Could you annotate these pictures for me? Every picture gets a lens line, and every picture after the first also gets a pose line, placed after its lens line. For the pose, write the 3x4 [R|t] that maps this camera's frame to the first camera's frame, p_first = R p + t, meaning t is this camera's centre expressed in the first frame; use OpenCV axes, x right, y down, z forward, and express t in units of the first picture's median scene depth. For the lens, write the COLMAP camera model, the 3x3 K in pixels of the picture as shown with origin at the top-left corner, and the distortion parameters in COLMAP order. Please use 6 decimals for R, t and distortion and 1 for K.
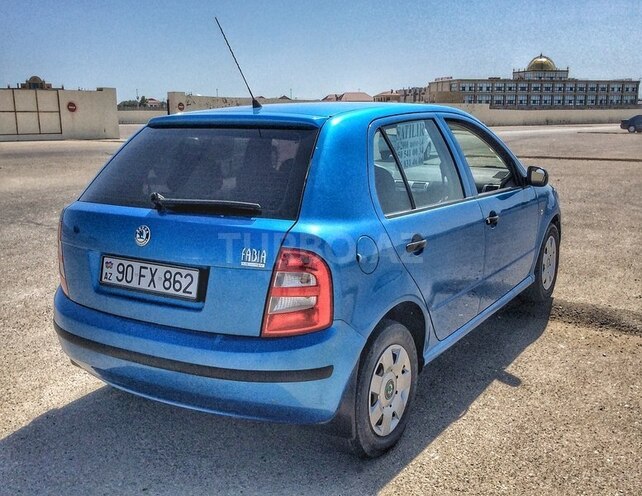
lens RADIAL K [[674.7, 0, 322.7], [0, 674.7, 247.5], [0, 0, 1]] dist [0.029872, 0.000000]
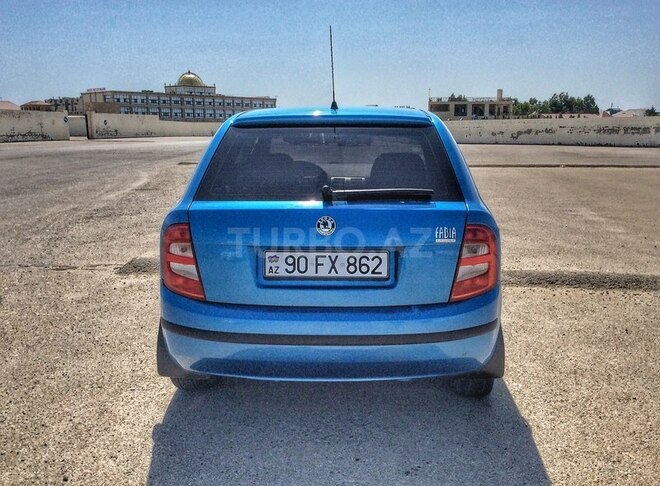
lens RADIAL K [[641.2, 0, 331.1], [0, 641.2, 244.1], [0, 0, 1]] dist [0.031390, 0.000000]
pose [[0.862177, -0.085055, 0.499416, -0.732070], [0.091445, 0.995741, 0.011716, 0.000052], [-0.498286, 0.035568, 0.866283, 0.116484]]
